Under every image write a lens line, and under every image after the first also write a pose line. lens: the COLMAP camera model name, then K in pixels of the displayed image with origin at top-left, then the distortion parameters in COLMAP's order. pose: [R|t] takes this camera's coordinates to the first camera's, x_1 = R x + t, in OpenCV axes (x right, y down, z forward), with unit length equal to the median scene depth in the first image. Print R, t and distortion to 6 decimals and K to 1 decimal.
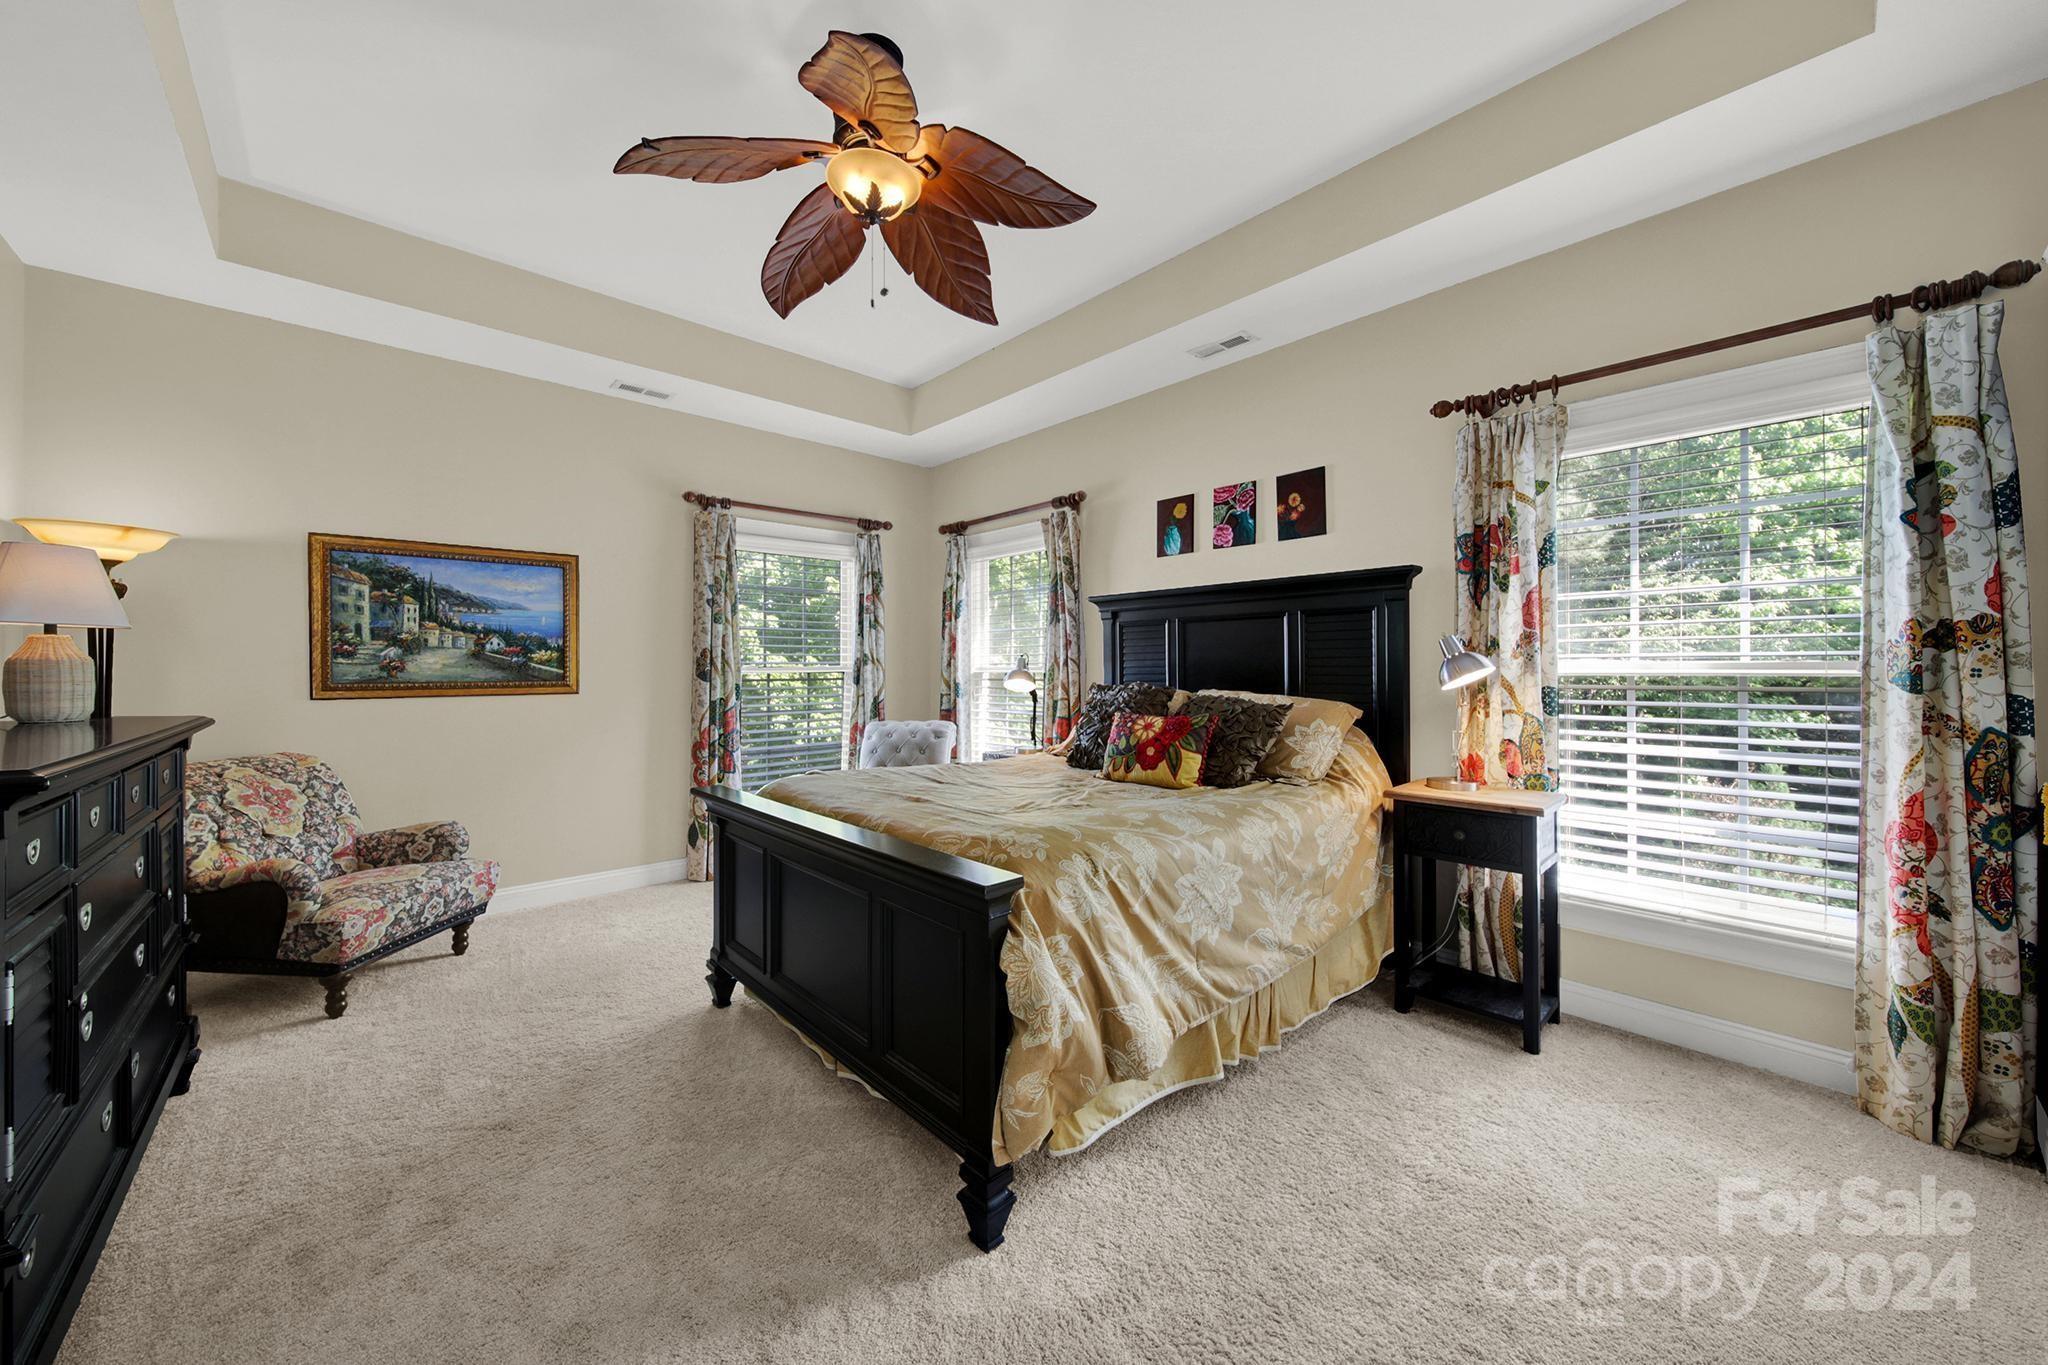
lens RADIAL K [[741.8, 0, 1014.6], [0, 741.8, 672.7], [0, 0, 1]] dist [-0.003744, -0.000369]
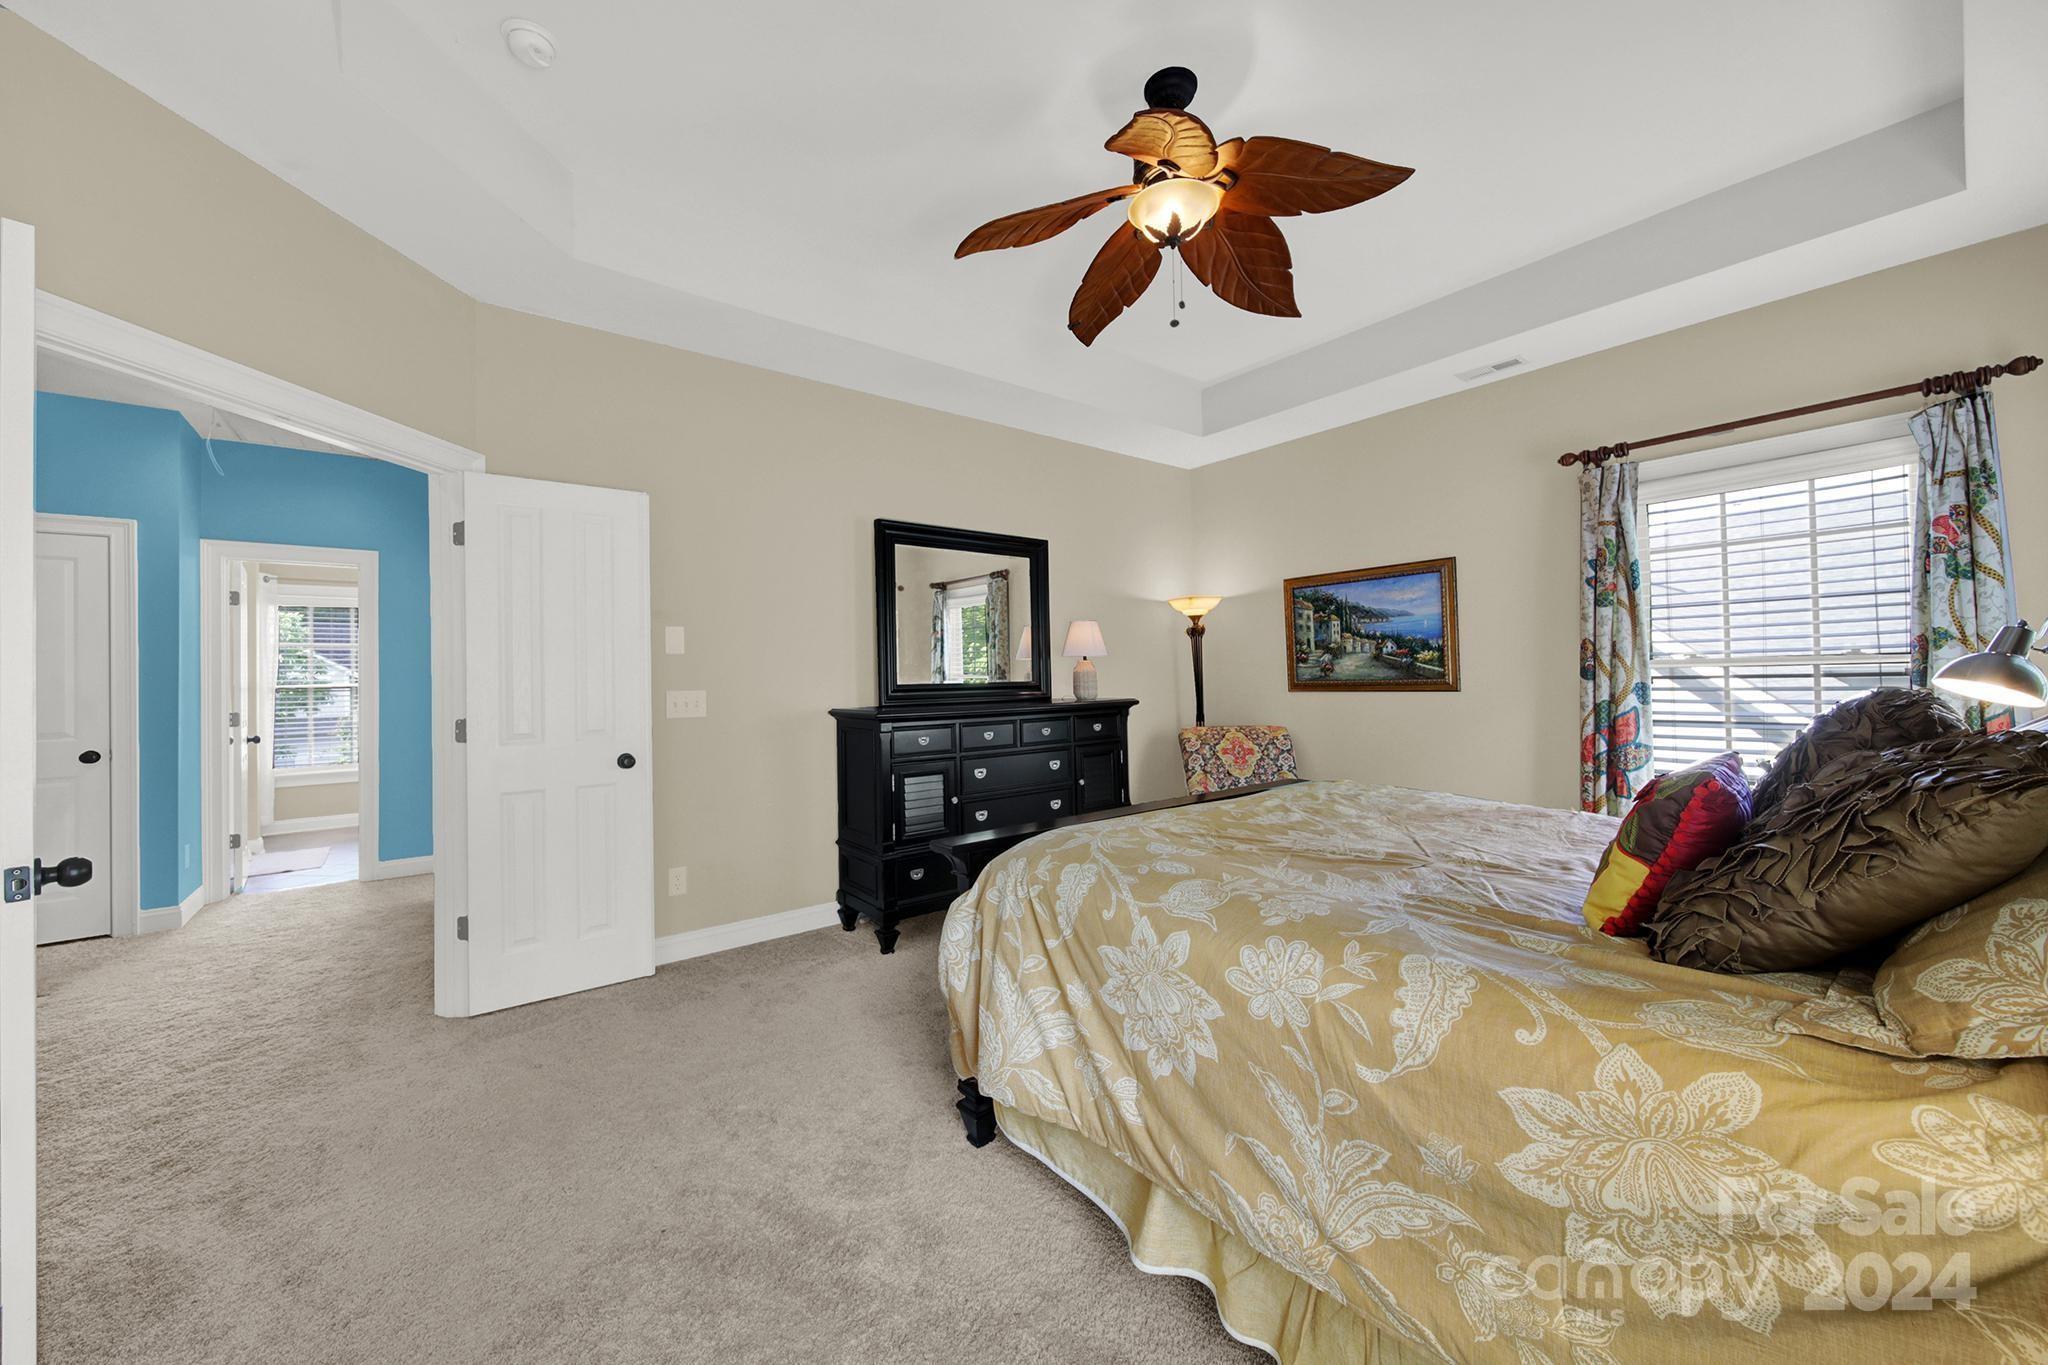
lens RADIAL K [[741.8, 0, 1014.6], [0, 741.8, 672.7], [0, 0, 1]] dist [-0.003744, -0.000369]
pose [[-0.070572, -0.006301, -0.997487, 0.535520], [0.017909, 0.999811, -0.007583, -0.000493], [0.997346, -0.018399, -0.070445, 0.518681]]
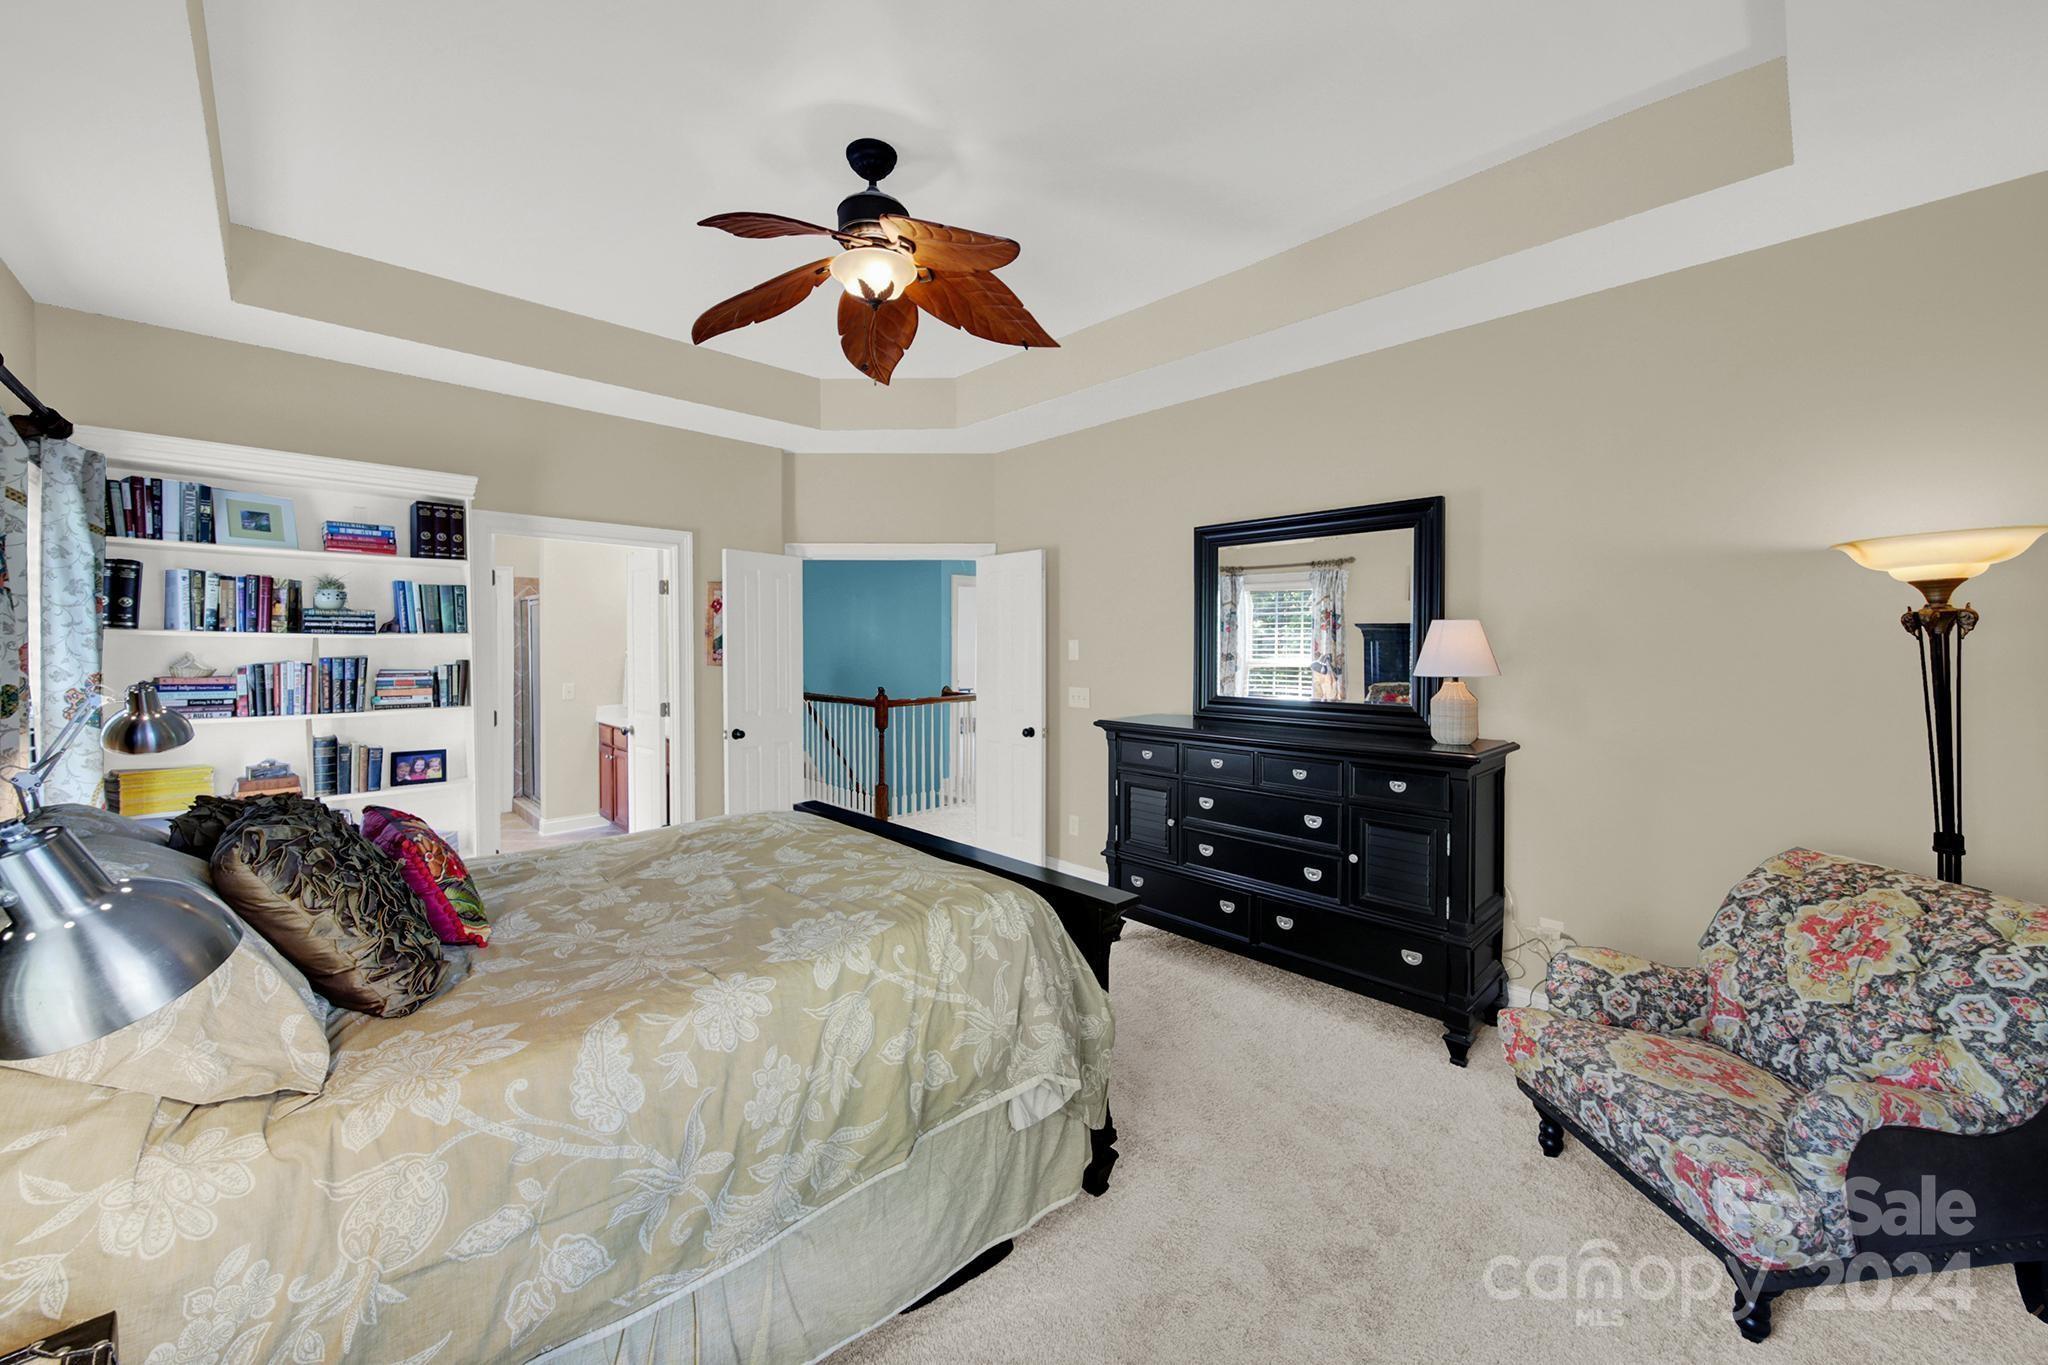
lens RADIAL K [[741.8, 0, 1014.6], [0, 741.8, 672.7], [0, 0, 1]] dist [-0.003744, -0.000369]
pose [[-0.998980, -0.000754, -0.045158, -0.222896], [-0.002410, 0.999326, 0.036624, -0.066142], [0.045100, 0.036695, -0.998308, 1.315632]]
